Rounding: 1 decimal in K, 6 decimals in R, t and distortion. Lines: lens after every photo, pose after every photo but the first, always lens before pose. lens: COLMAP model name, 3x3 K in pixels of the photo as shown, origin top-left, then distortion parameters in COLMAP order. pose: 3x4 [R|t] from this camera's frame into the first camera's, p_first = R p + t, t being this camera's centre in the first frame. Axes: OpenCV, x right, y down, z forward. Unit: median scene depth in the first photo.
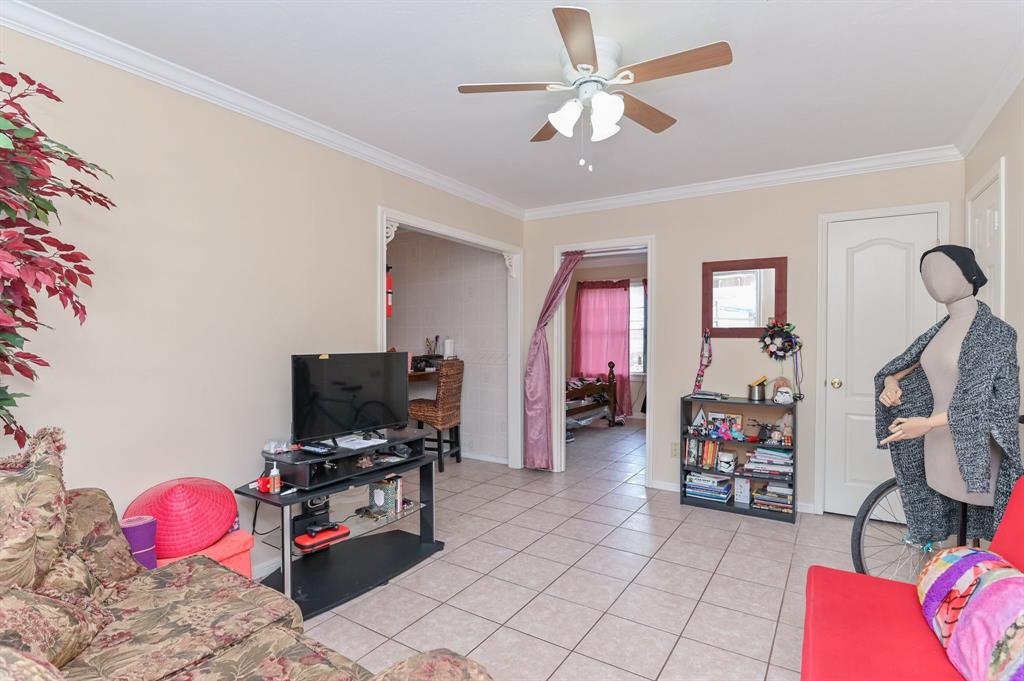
lens RADIAL K [[505.5, 0, 515.1], [0, 505.5, 340.0], [0, 0, 1]] dist [-0.003934, -0.000938]
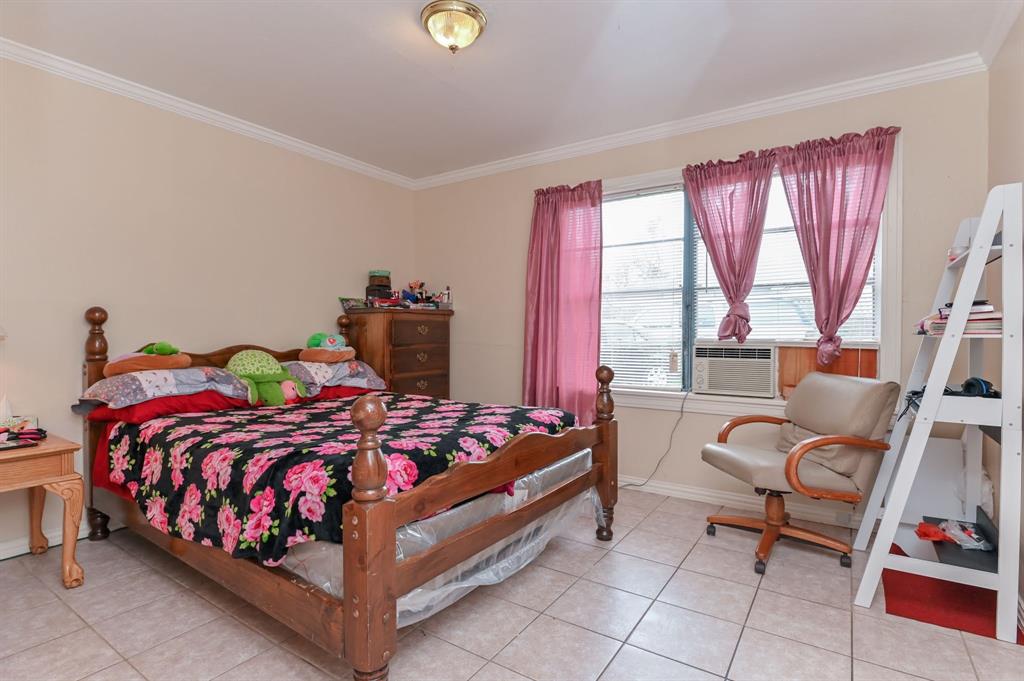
lens RADIAL K [[505.5, 0, 513.4], [0, 505.5, 336.2], [0, 0, 1]] dist [-0.003934, -0.000938]
pose [[0.999711, -0.001336, -0.023984, 0.128407], [0.001387, 0.999997, 0.002110, 0.019210], [0.023981, -0.002143, 0.999710, 0.605526]]
